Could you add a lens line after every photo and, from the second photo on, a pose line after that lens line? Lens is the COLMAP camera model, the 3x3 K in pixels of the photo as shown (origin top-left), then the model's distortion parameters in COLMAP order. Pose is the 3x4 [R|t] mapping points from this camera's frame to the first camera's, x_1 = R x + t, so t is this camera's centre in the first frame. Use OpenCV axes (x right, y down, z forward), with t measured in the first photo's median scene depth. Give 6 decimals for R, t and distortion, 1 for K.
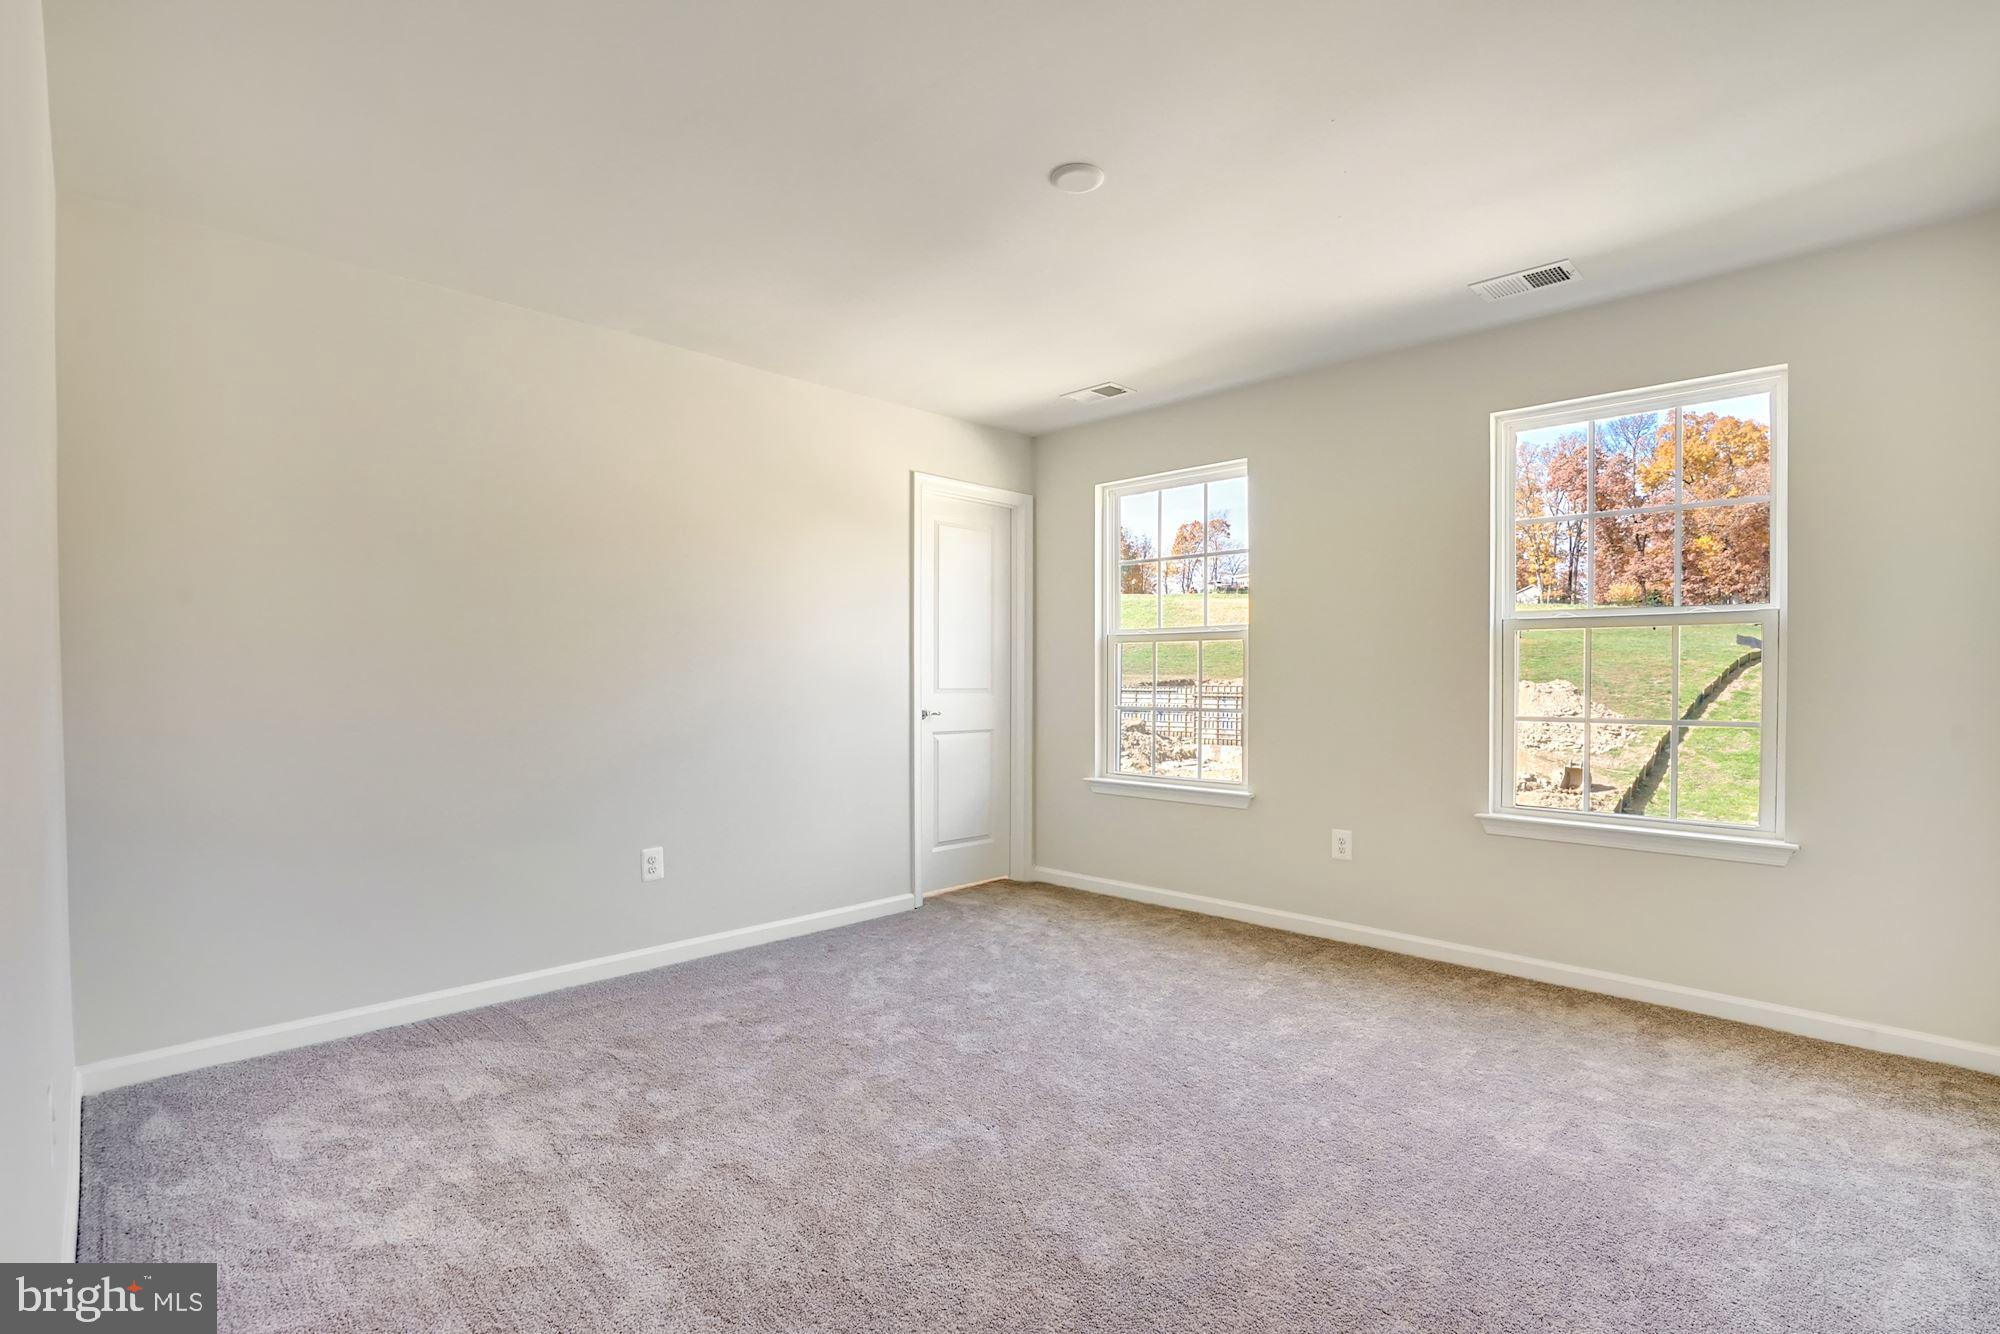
lens RADIAL K [[928.8, 0, 994.6], [0, 928.8, 677.5], [0, 0, 1]] dist [-0.046898, 0.019810]
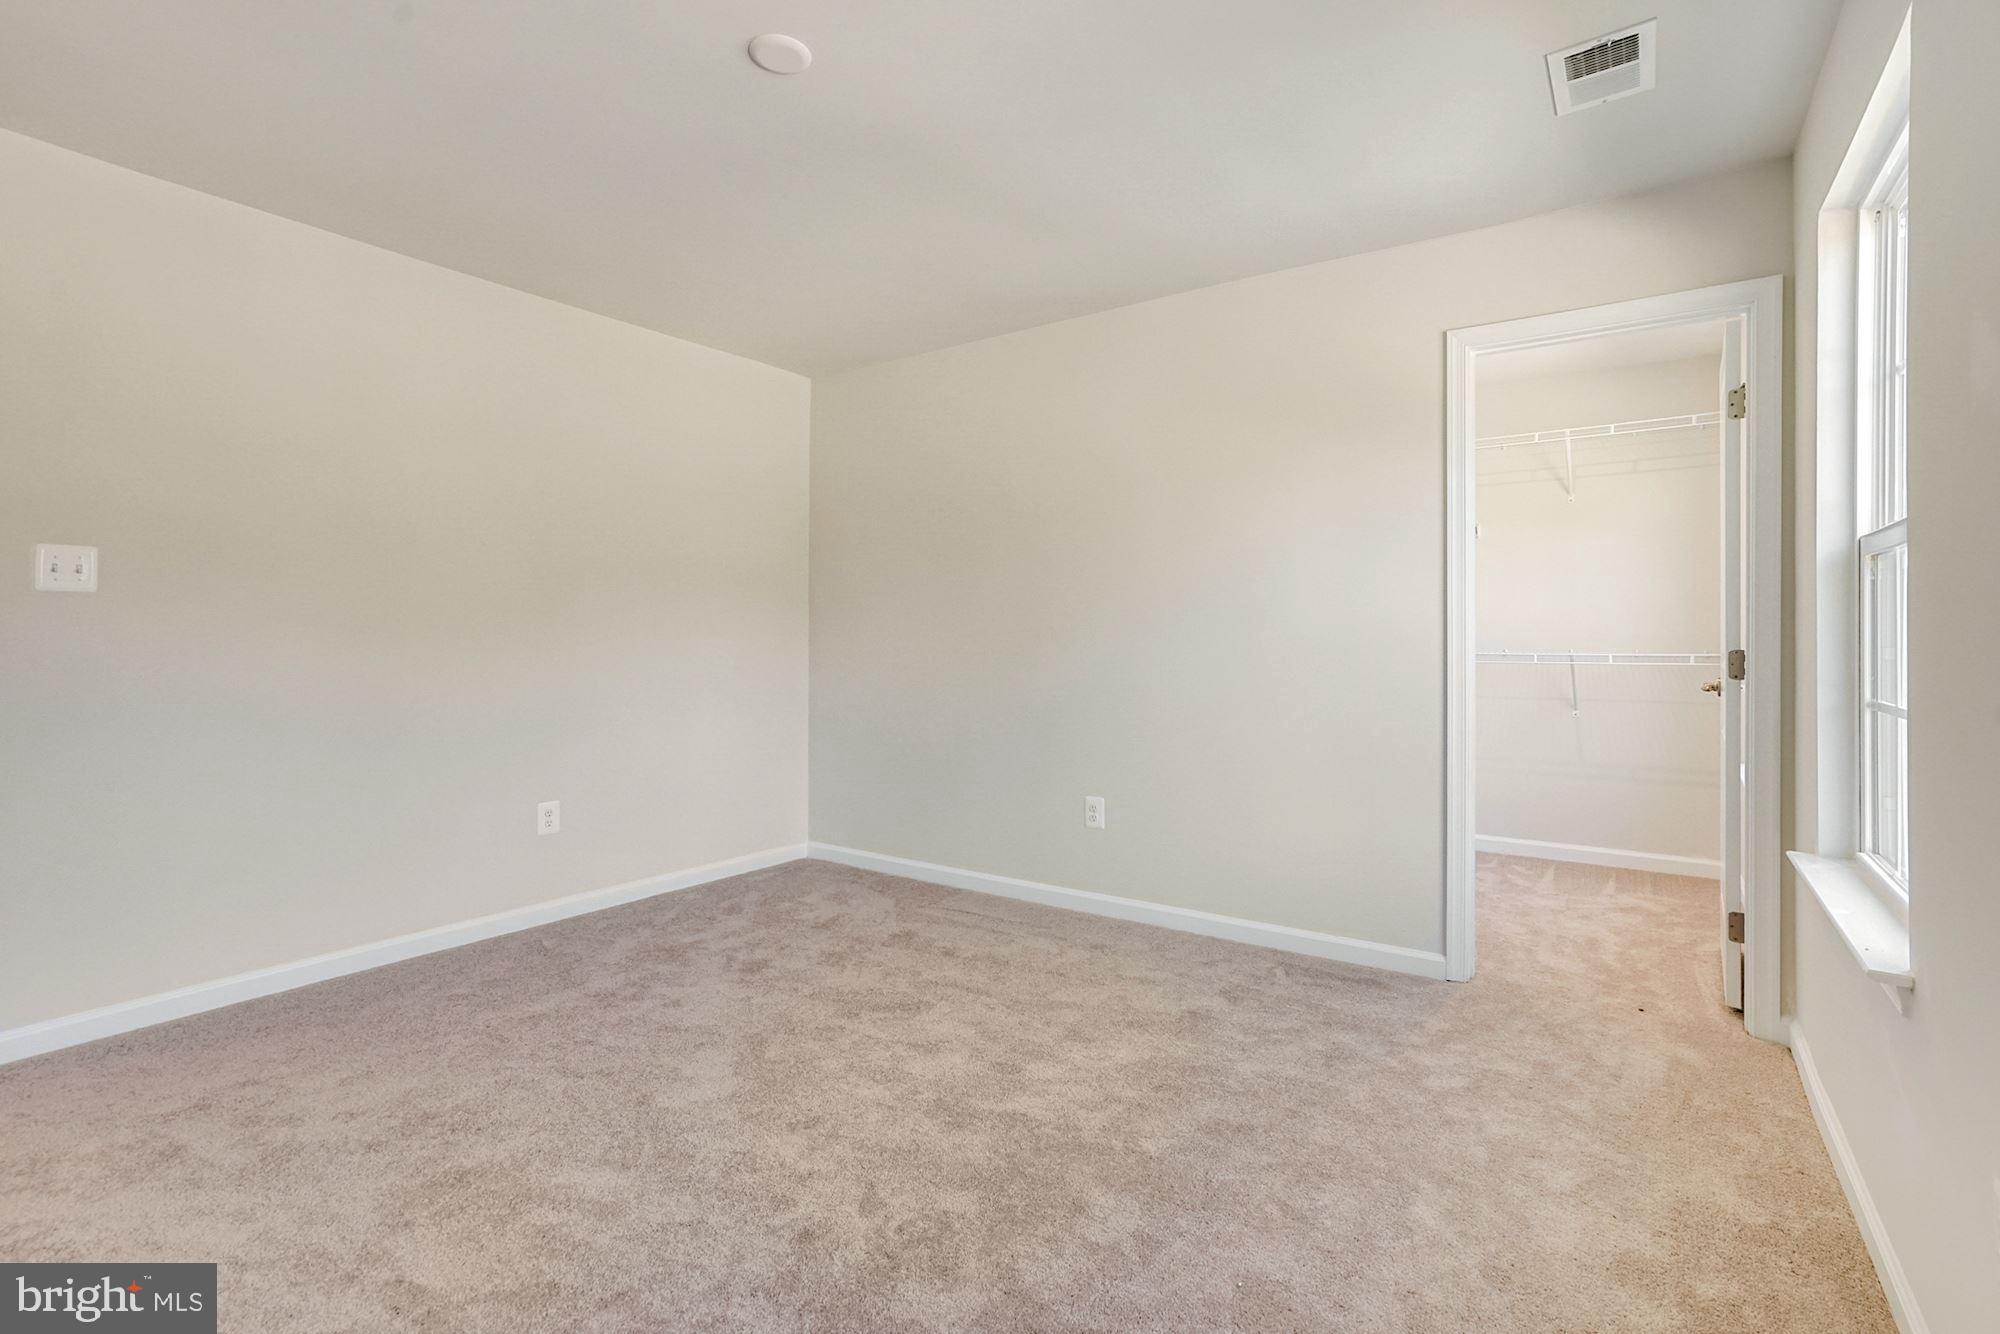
lens RADIAL K [[965.7, 0, 1000.1], [0, 965.7, 632.0], [0, 0, 1]] dist [-0.001501, -0.000187]
pose [[0.191350, 0.000748, -0.981522, 0.604398], [-0.006986, 0.999975, -0.000599, 0.000655], [0.981497, 0.006972, 0.191350, 0.615968]]
